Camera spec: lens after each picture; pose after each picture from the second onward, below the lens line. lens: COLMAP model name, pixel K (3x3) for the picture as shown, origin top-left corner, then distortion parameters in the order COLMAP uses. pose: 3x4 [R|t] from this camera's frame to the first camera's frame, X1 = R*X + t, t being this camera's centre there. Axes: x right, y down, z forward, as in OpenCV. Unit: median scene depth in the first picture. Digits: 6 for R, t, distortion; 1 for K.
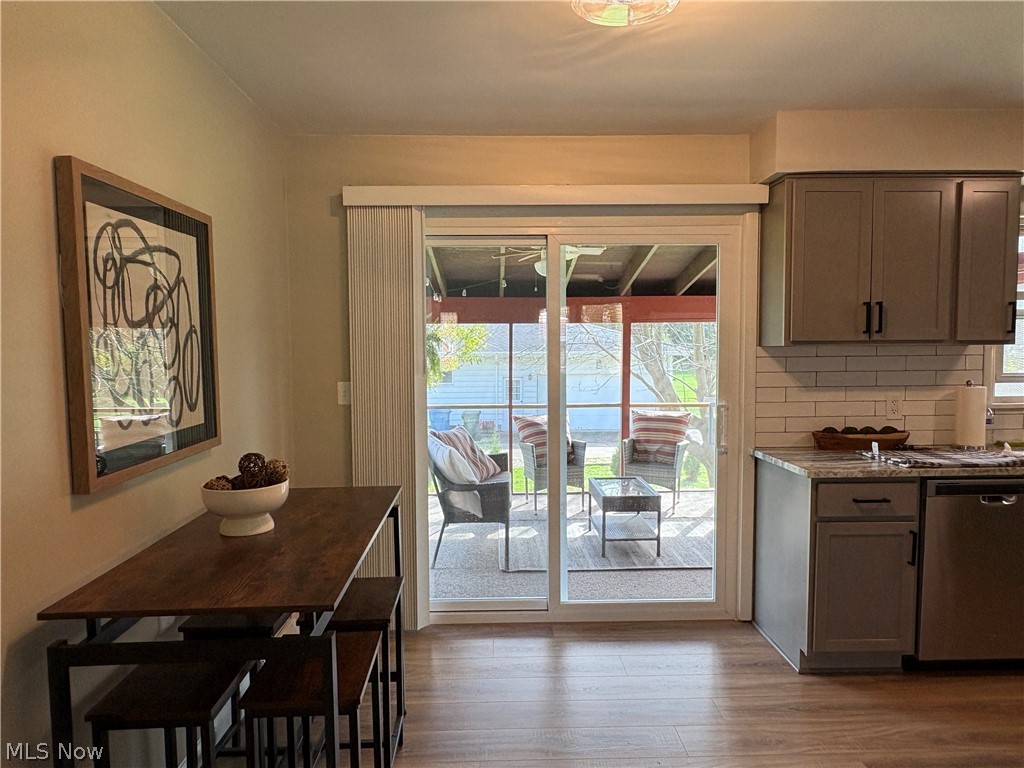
lens RADIAL K [[681.0, 0, 508.1], [0, 681.0, 386.9], [0, 0, 1]] dist [-0.000528, -0.000039]
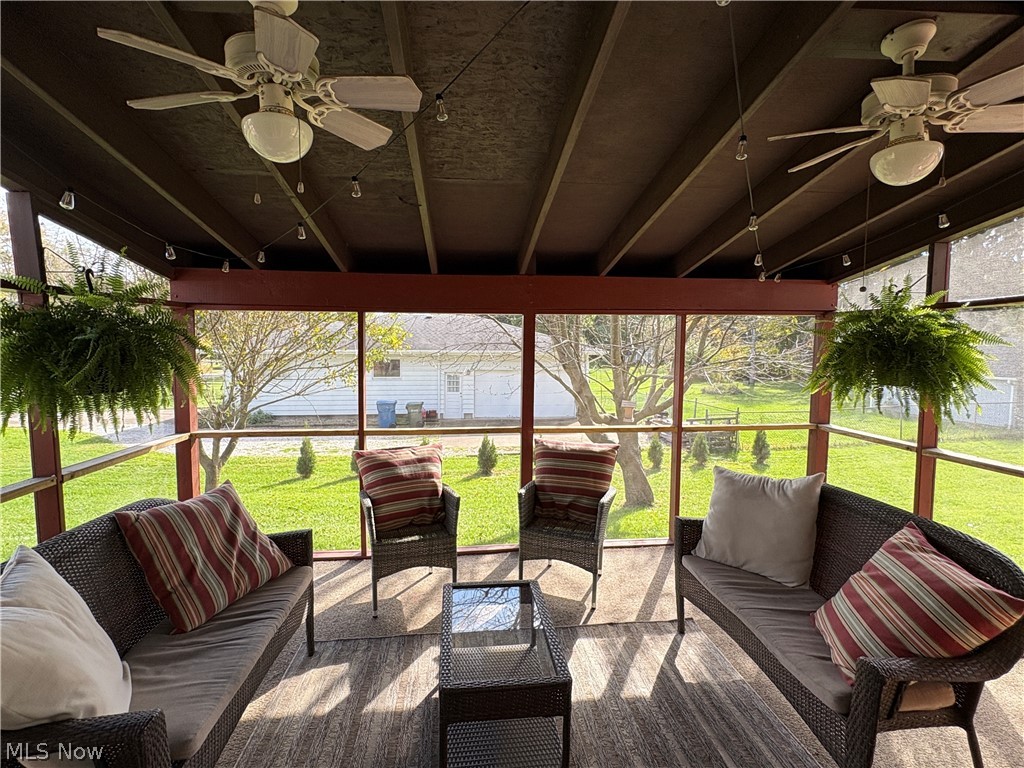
lens RADIAL K [[509.5, 0, 513.6], [0, 509.5, 383.0], [0, 0, 1]] dist [0.001368, 0.000065]
pose [[0.995774, 0.003504, 0.091772, 0.112617], [-0.004705, 0.999906, 0.012873, -0.029764], [-0.091718, -0.013250, 0.995697, 0.488984]]
